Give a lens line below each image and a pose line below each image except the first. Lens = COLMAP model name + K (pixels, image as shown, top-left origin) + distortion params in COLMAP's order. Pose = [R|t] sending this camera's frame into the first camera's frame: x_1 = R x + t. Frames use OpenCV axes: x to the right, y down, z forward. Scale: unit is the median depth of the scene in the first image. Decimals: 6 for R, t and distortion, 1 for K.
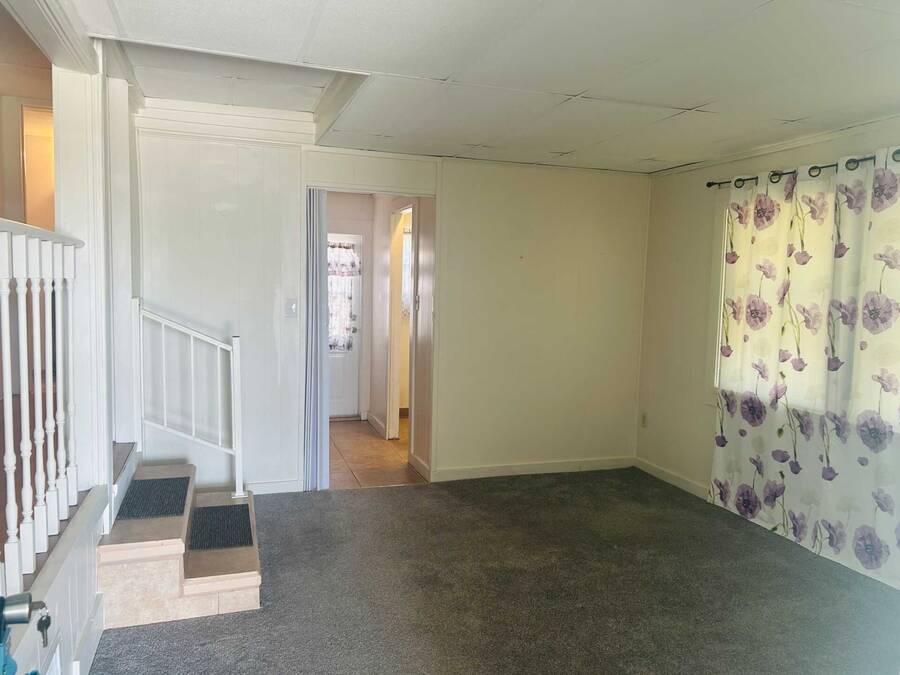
lens RADIAL K [[679.6, 0, 450.3], [0, 679.6, 337.2], [0, 0, 1]] dist [0.039774, -0.034997]
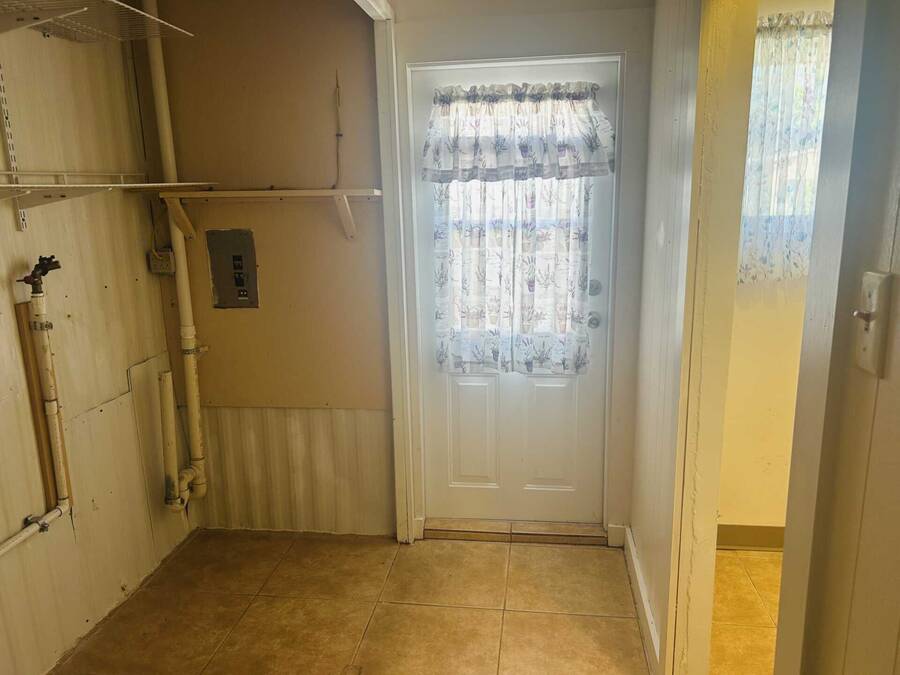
lens RADIAL K [[679.6, 0, 451.4], [0, 679.6, 335.1], [0, 0, 1]] dist [0.039774, -0.034997]
pose [[0.903043, 0.048762, -0.426774, -0.050461], [0.007585, 0.991571, 0.129343, -0.053139], [0.429484, -0.120040, 0.895061, 0.629525]]
